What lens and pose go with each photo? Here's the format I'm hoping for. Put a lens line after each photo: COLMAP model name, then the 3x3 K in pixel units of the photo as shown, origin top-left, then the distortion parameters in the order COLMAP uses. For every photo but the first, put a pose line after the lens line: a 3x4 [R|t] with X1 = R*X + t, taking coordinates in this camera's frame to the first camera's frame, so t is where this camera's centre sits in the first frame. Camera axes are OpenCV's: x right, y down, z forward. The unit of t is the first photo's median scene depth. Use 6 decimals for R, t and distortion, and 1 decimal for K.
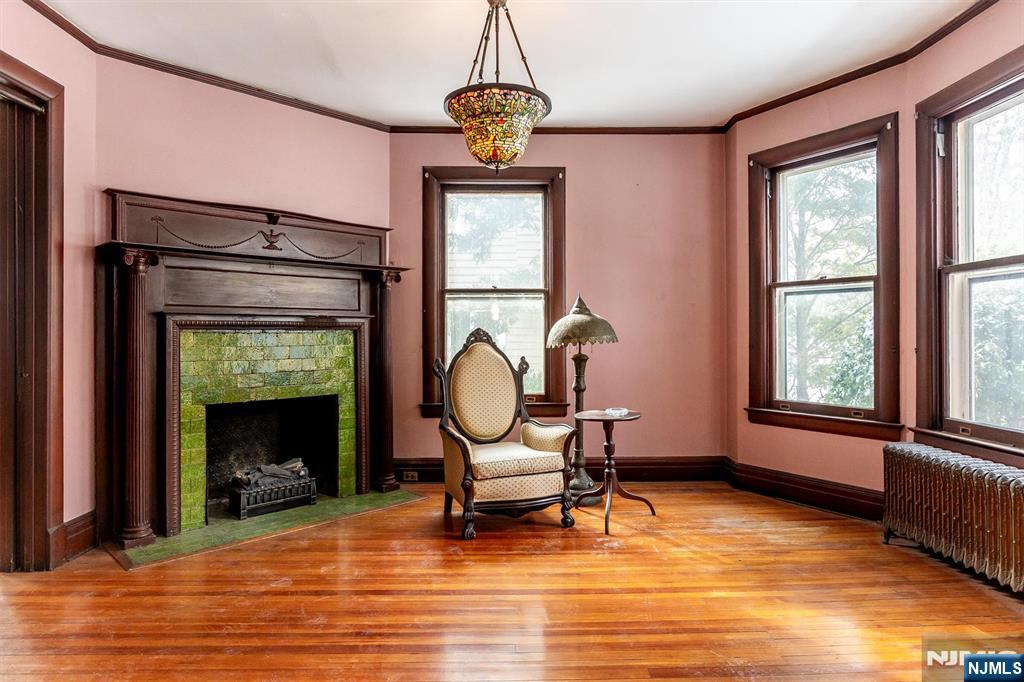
lens RADIAL K [[619.2, 0, 486.3], [0, 619.2, 331.2], [0, 0, 1]] dist [-0.009448, 0.002230]
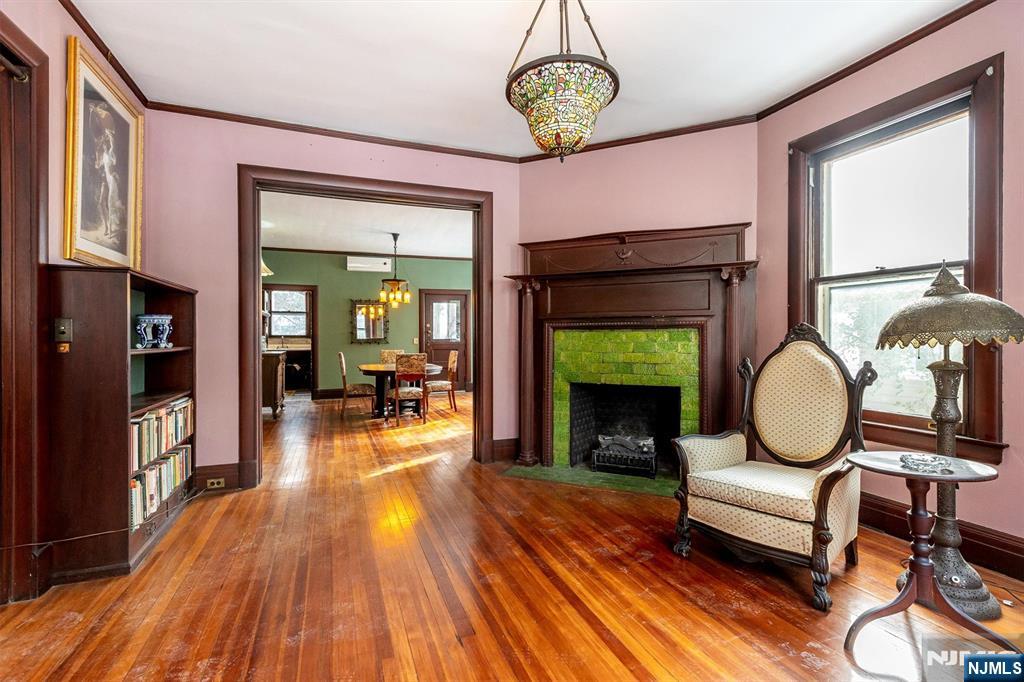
lens RADIAL K [[463.6, 0, 515.2], [0, 463.6, 338.9], [0, 0, 1]] dist [0.001485, 0.000979]
pose [[0.351342, 0.005458, -0.936231, 0.460454], [0.004398, 0.999962, 0.007480, 0.009944], [0.936237, -0.006745, 0.351304, 0.470704]]
